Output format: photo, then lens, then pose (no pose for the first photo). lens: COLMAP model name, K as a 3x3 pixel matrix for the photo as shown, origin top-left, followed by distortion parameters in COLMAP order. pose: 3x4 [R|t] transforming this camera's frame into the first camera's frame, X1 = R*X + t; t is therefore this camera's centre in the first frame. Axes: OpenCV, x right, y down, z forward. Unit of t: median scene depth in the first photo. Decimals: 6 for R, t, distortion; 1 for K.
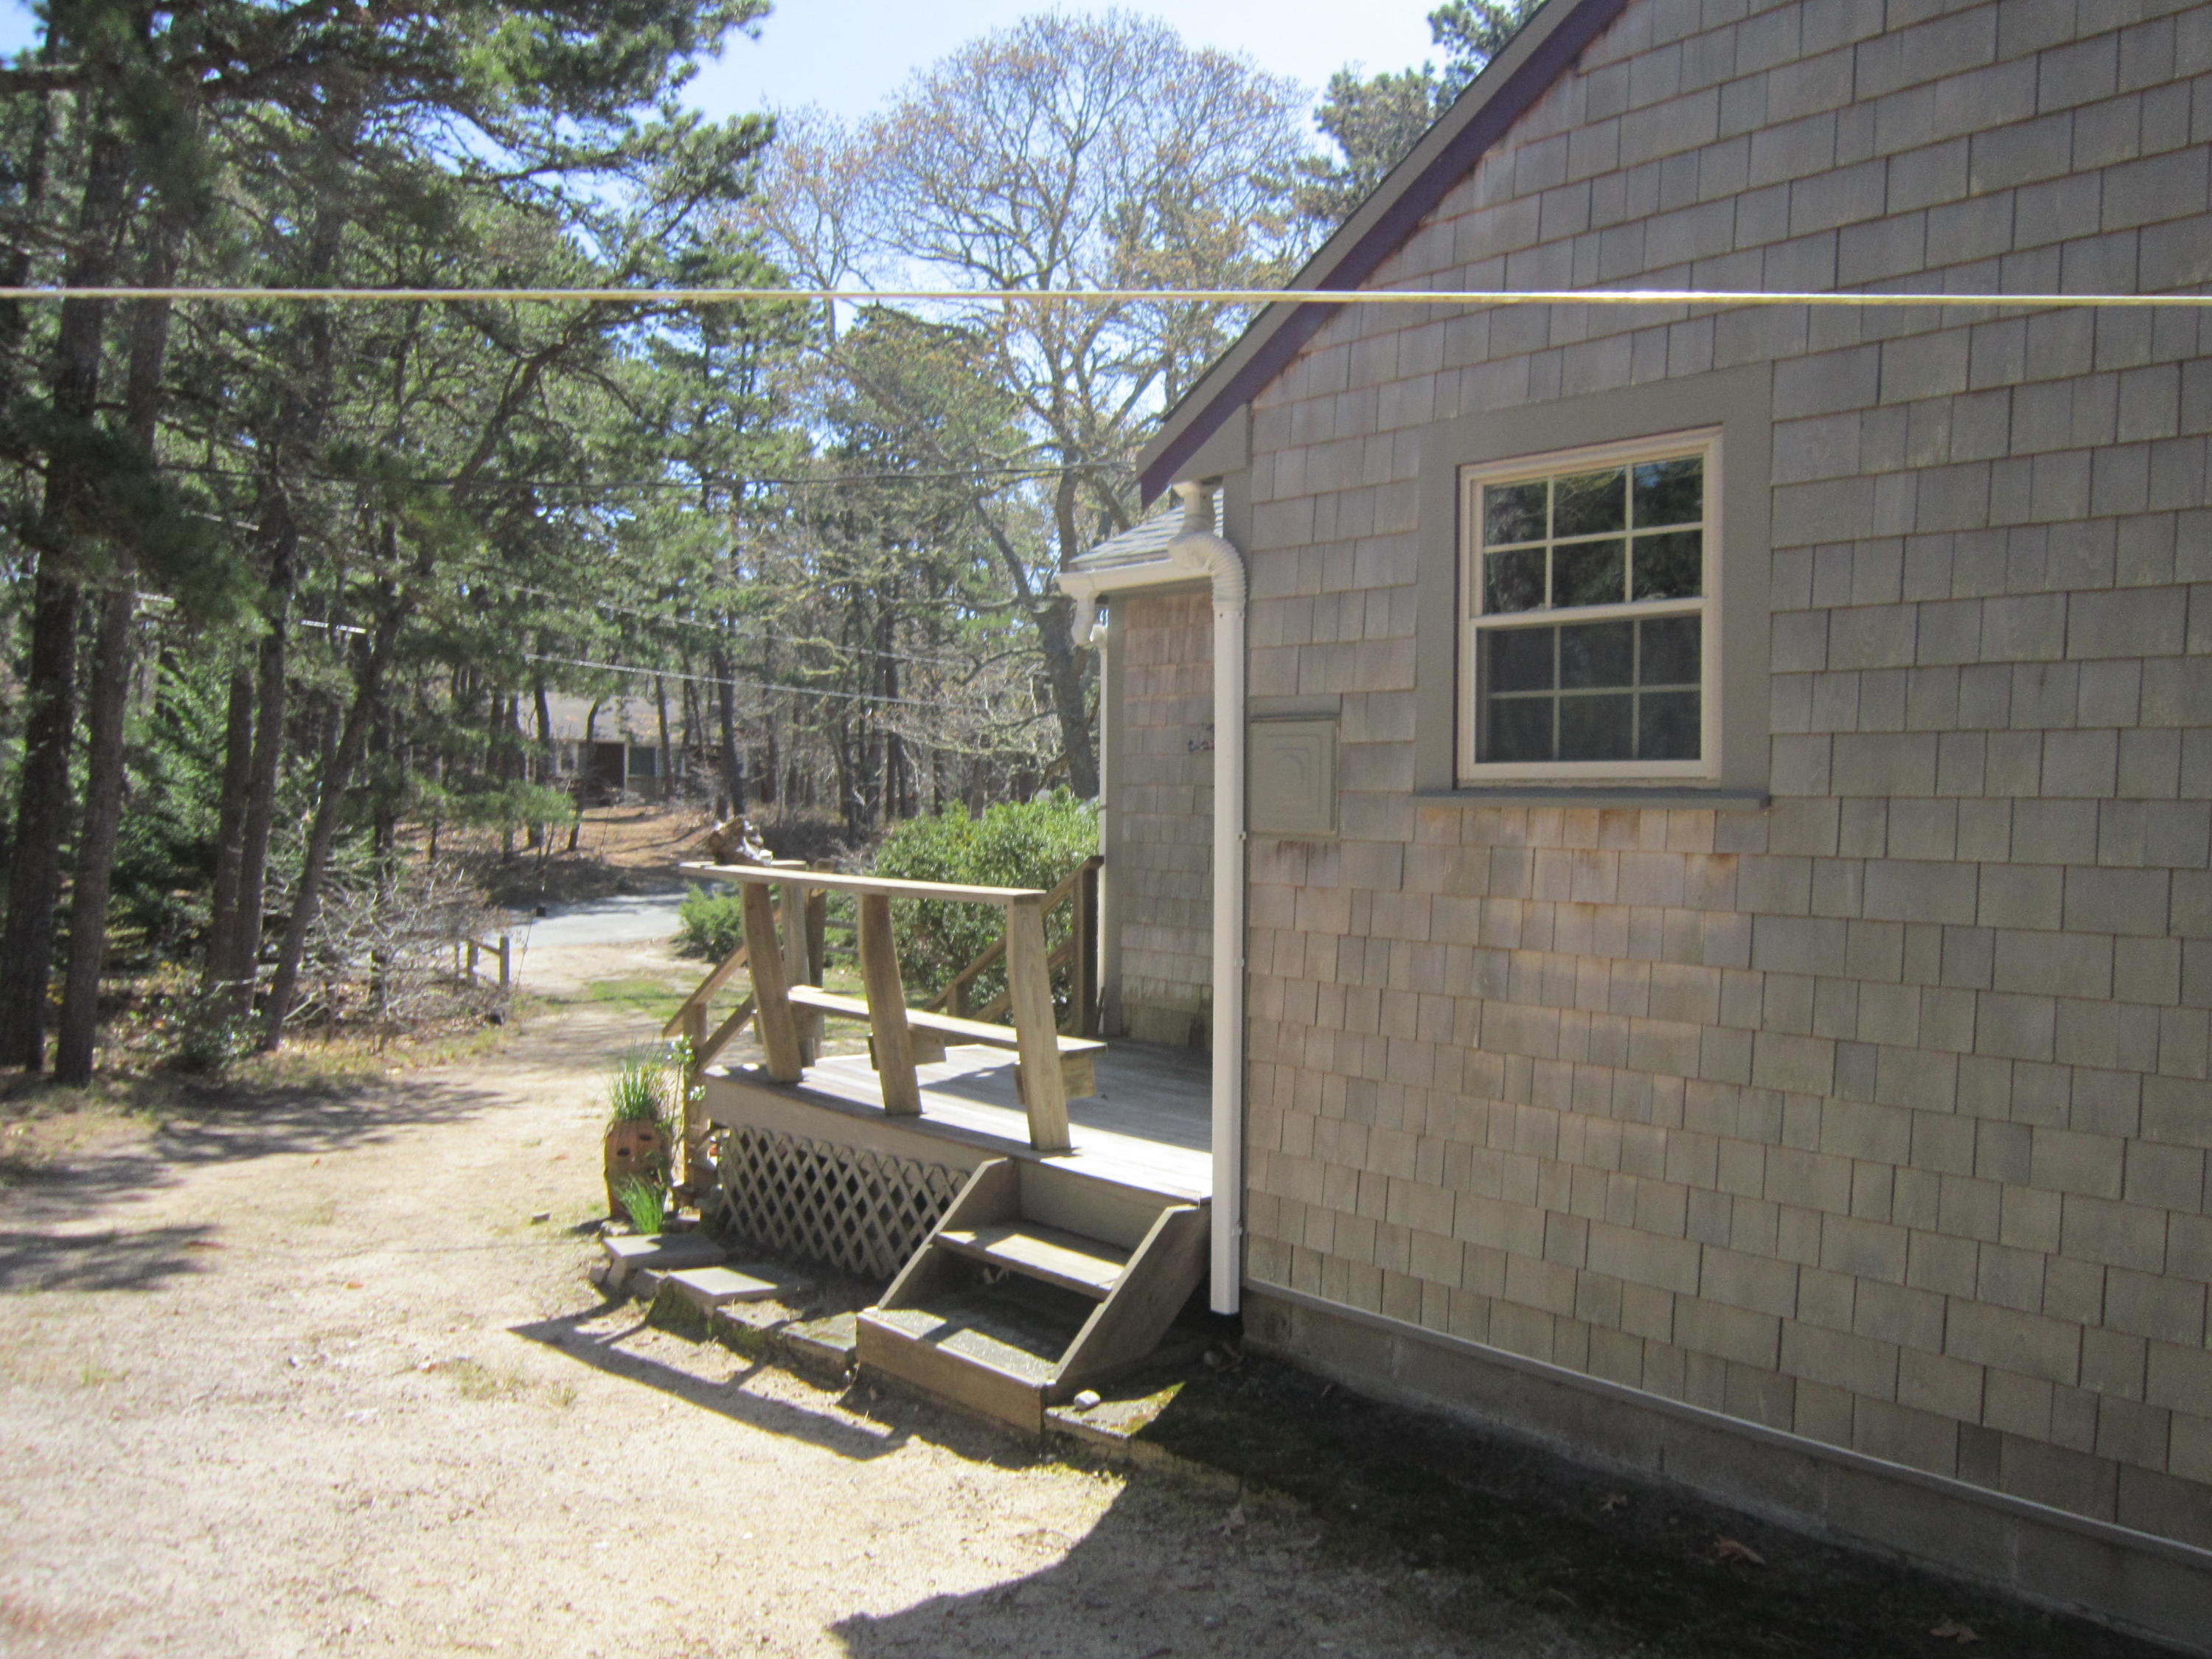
lens RADIAL K [[1791.7, 0, 1108.6], [0, 1791.7, 822.9], [0, 0, 1]] dist [-0.053798, 0.017354]
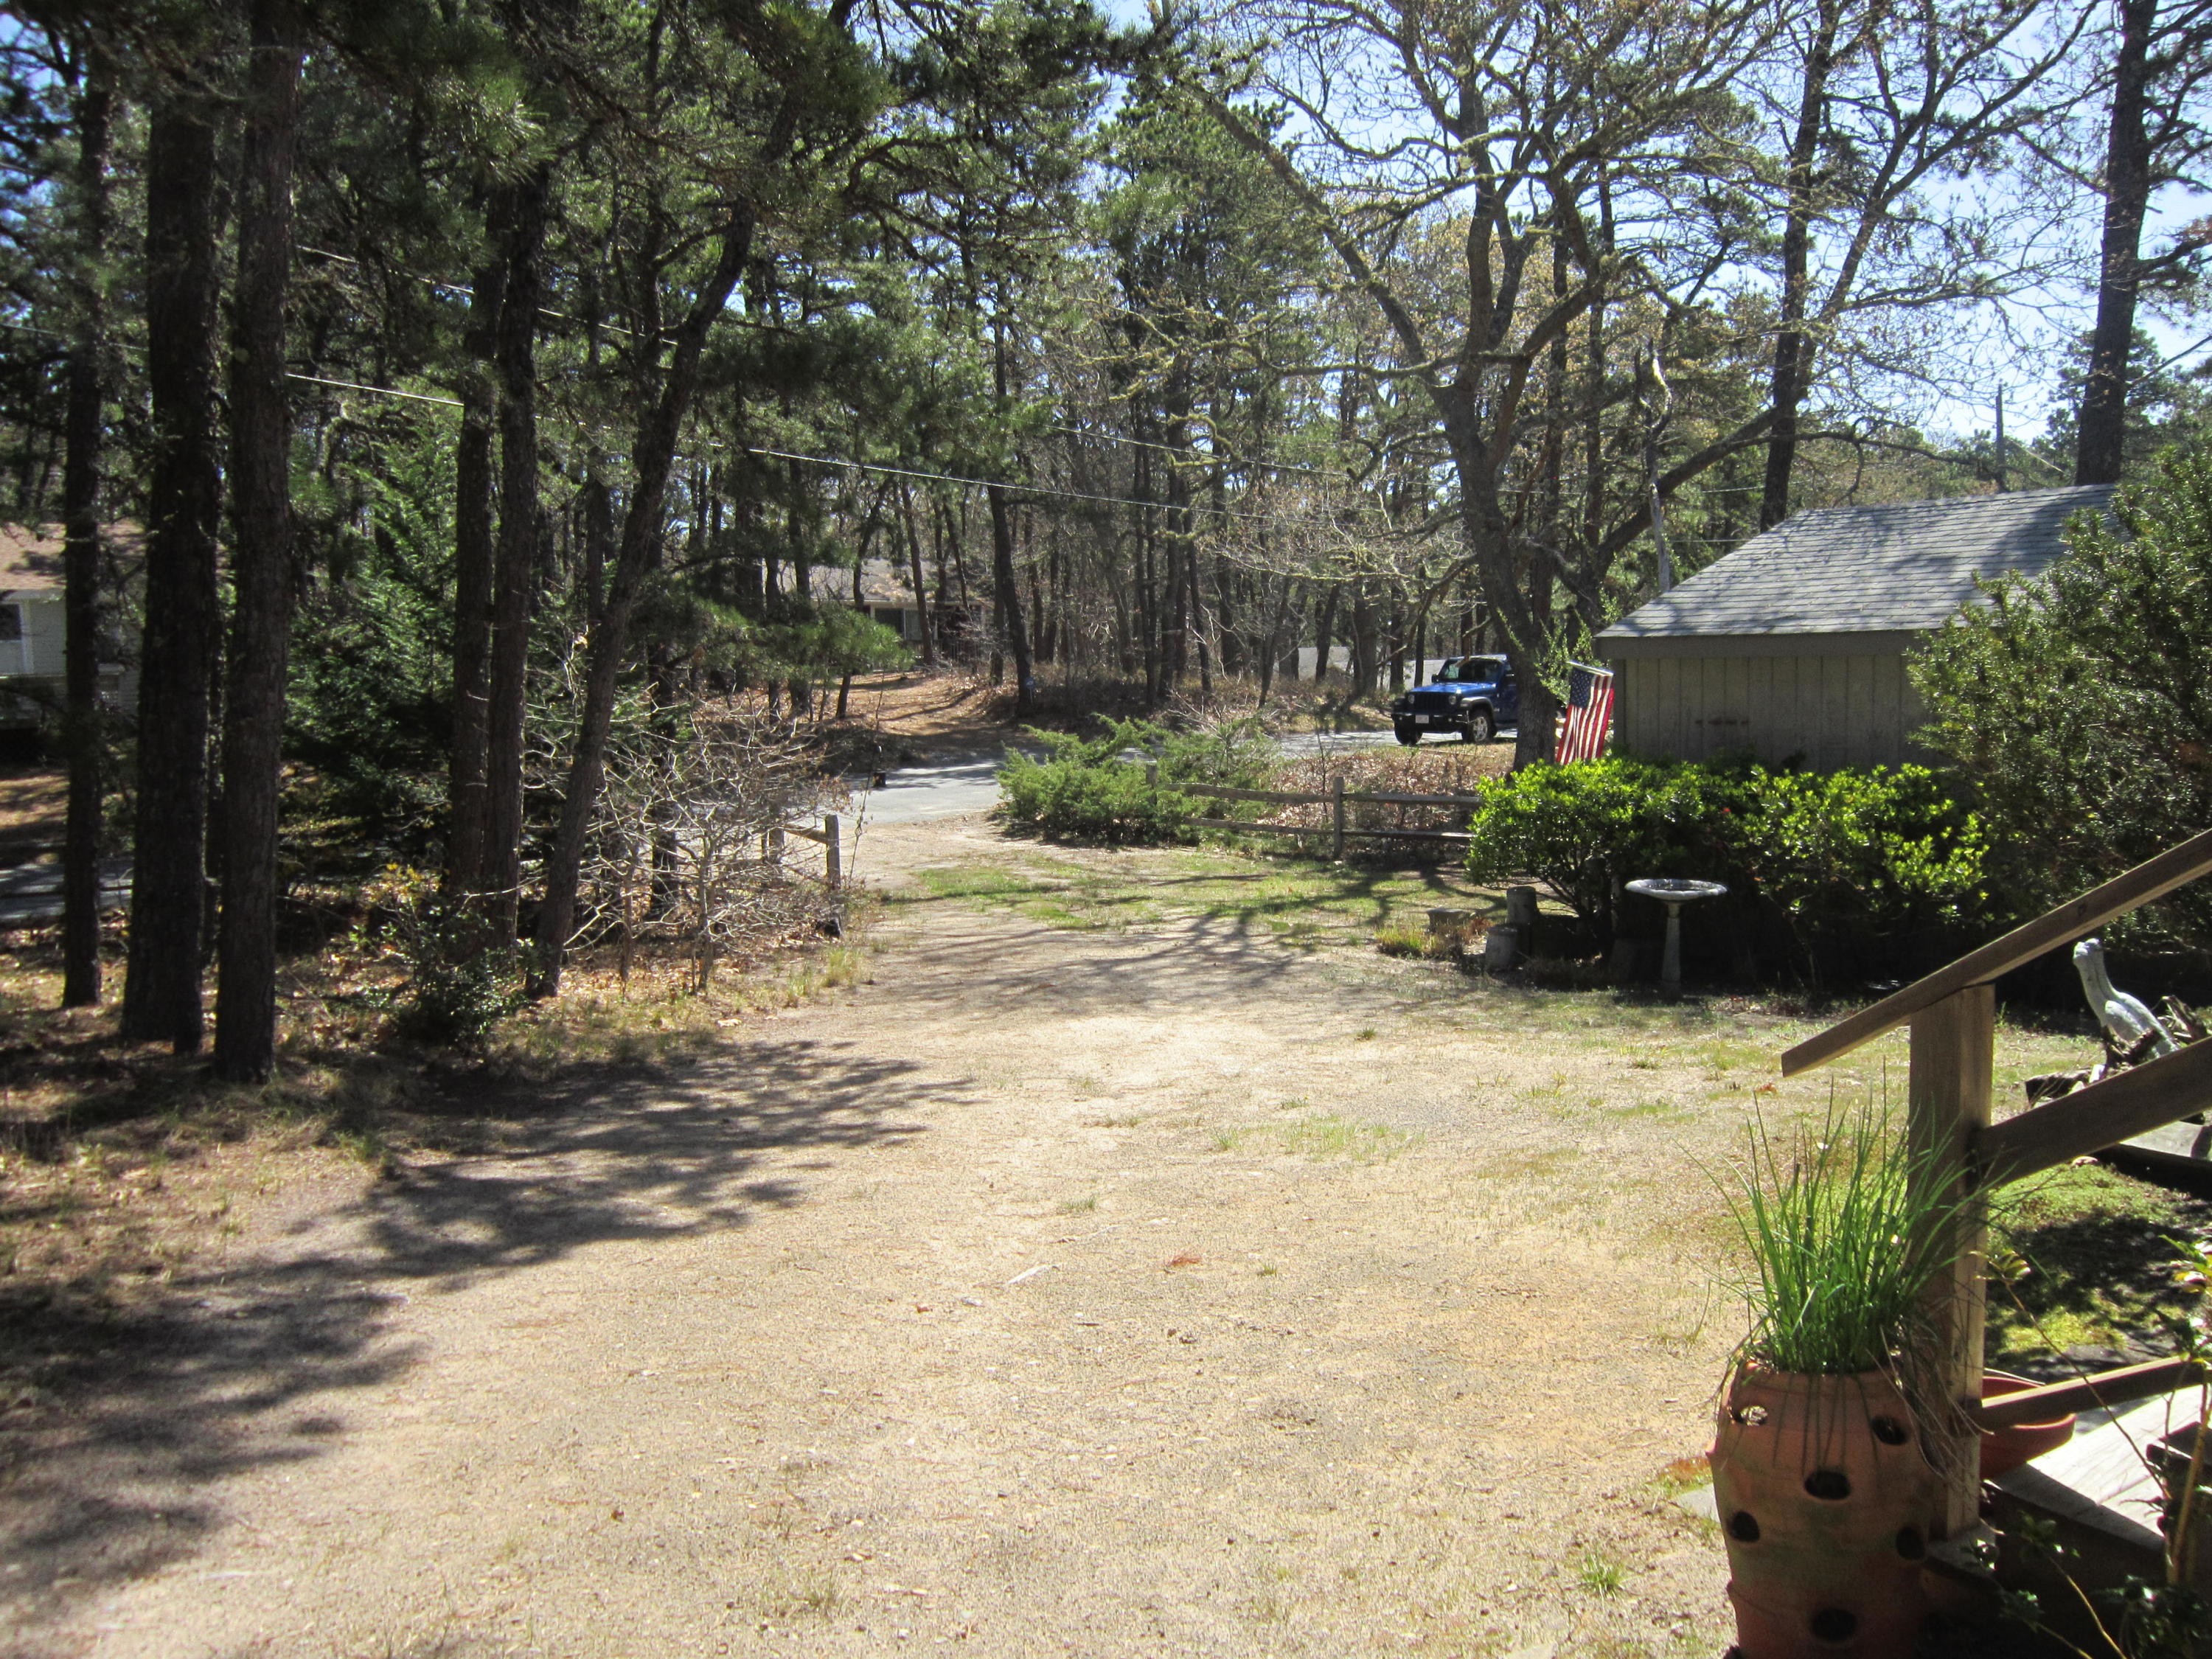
lens RADIAL K [[1791.7, 0, 1103.7], [0, 1791.7, 830.3], [0, 0, 1]] dist [-0.053798, 0.017354]
pose [[0.992942, -0.024118, -0.116121, -0.165768], [0.032793, 0.996764, 0.073384, 0.022304], [0.113975, -0.076674, 0.990520, 0.325064]]
